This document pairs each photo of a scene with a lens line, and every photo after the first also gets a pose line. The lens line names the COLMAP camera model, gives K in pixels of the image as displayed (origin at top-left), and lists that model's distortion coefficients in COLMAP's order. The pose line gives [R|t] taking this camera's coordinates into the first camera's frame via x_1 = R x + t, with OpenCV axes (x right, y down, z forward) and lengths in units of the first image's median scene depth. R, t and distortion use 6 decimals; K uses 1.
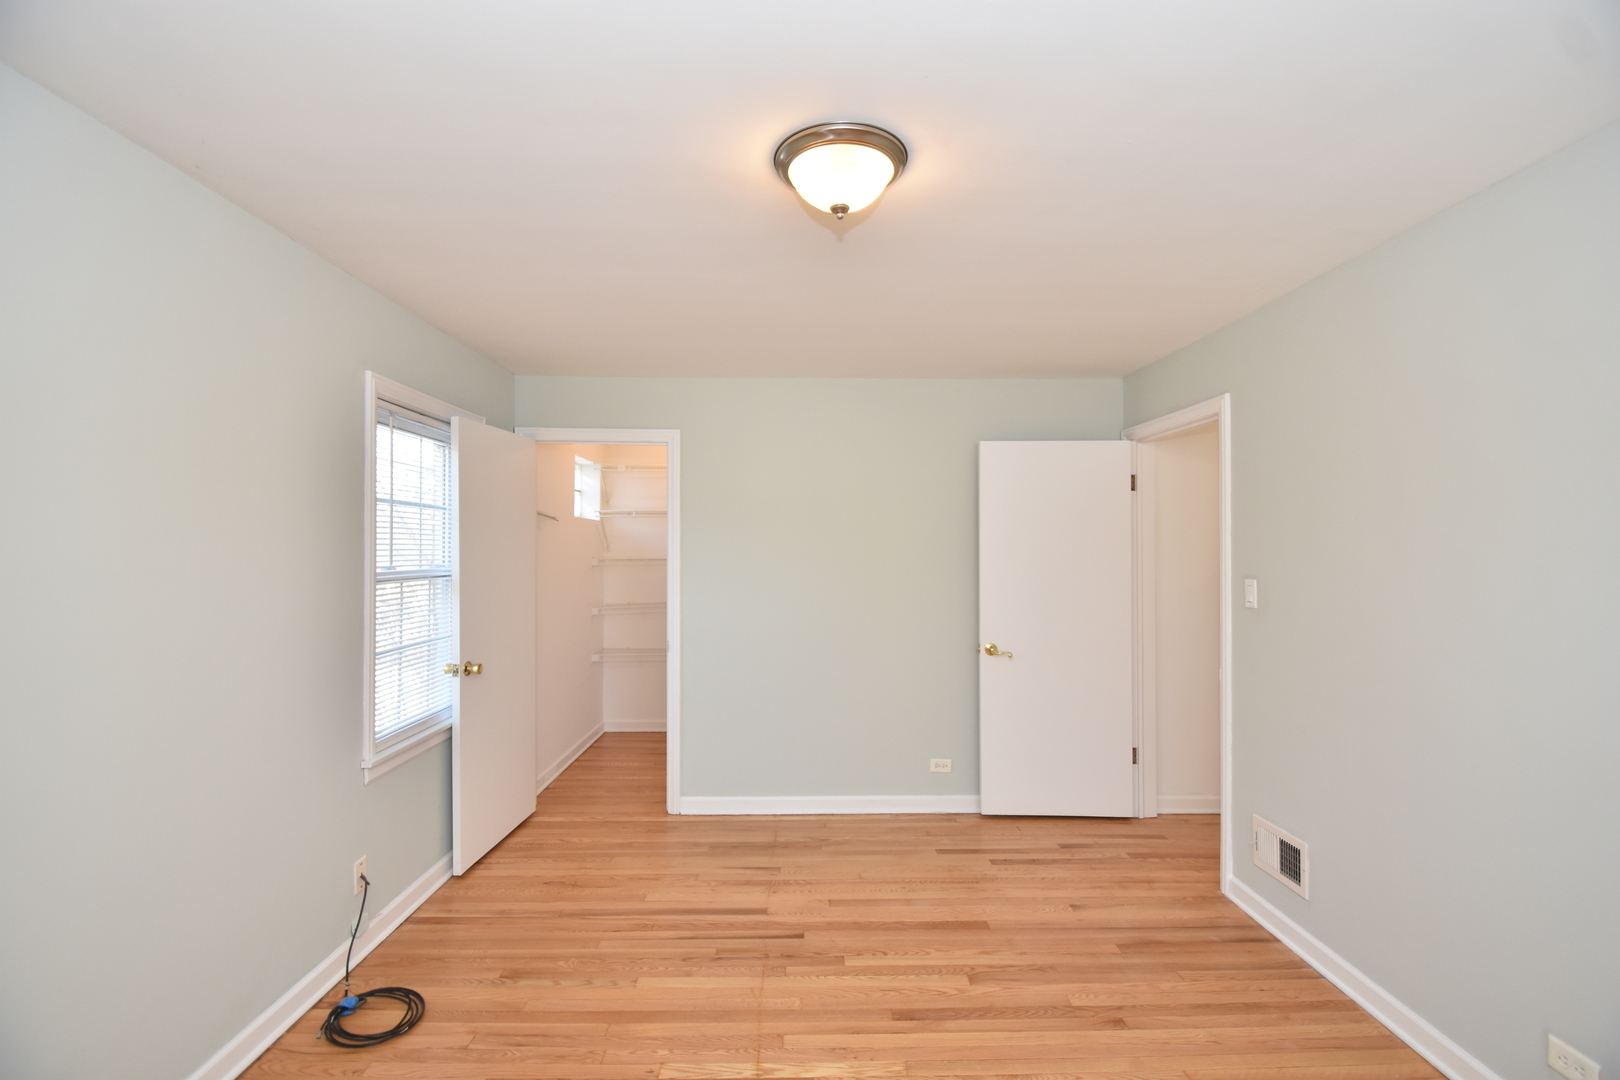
lens RADIAL K [[702.5, 0, 812.0], [0, 702.5, 539.9], [0, 0, 1]] dist [0.003922, -0.008997]
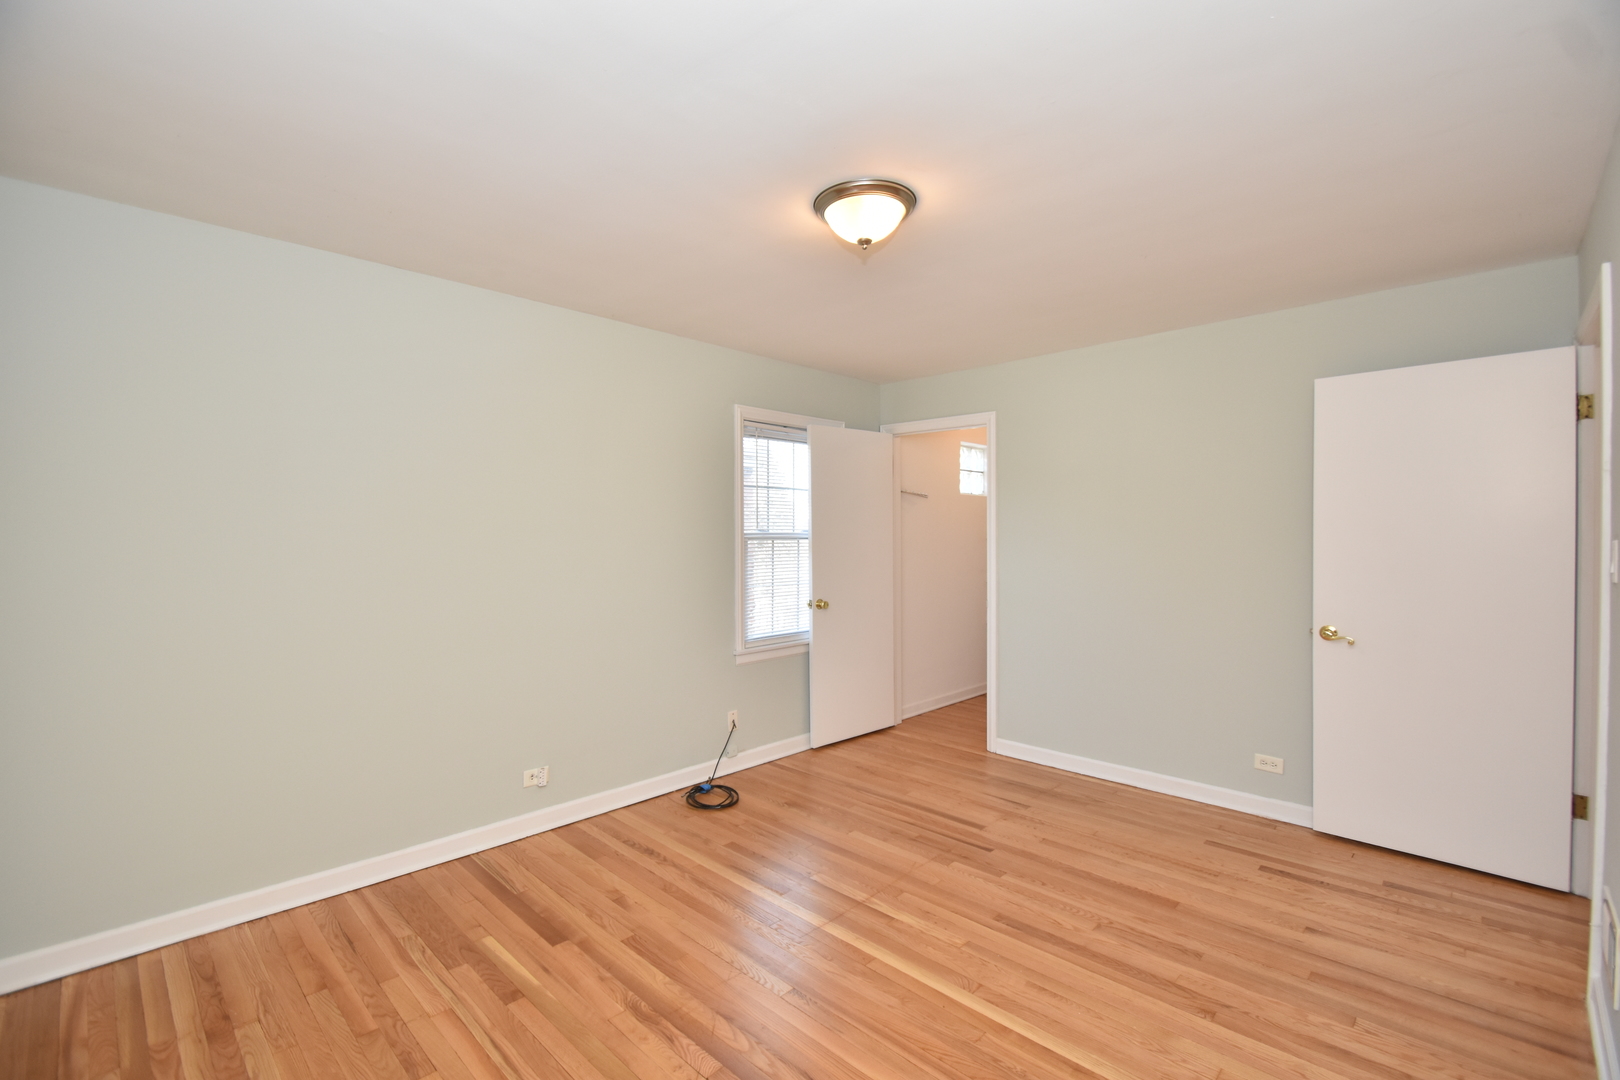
lens RADIAL K [[702.5, 0, 810.6], [0, 702.5, 534.2], [0, 0, 1]] dist [0.003922, -0.008997]
pose [[0.709010, -0.002570, -0.705194, 0.515513], [0.011907, 0.999894, 0.008326, 0.034310], [0.705098, -0.014300, 0.708966, -0.004933]]
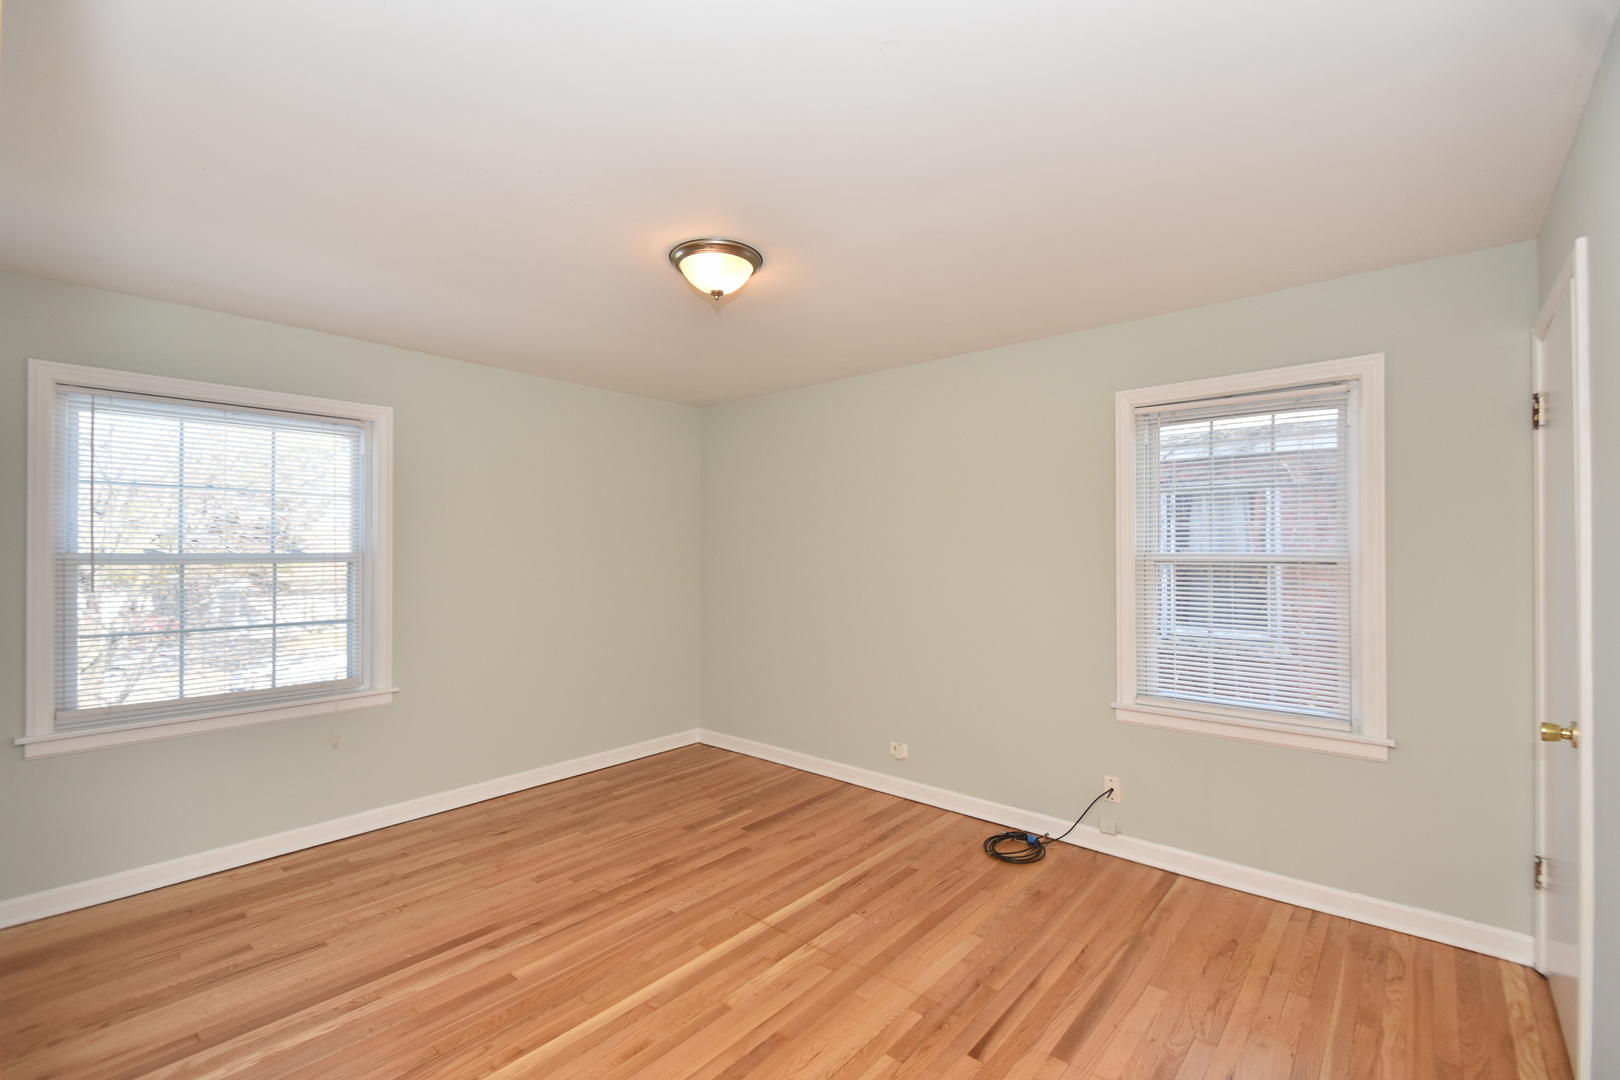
lens RADIAL K [[702.5, 0, 820.3], [0, 702.5, 544.7], [0, 0, 1]] dist [0.003922, -0.008997]
pose [[-0.649531, -0.006620, -0.760306, 0.571953], [0.007238, 0.999863, -0.014889, 0.037769], [0.760301, -0.015174, -0.649394, 1.201748]]
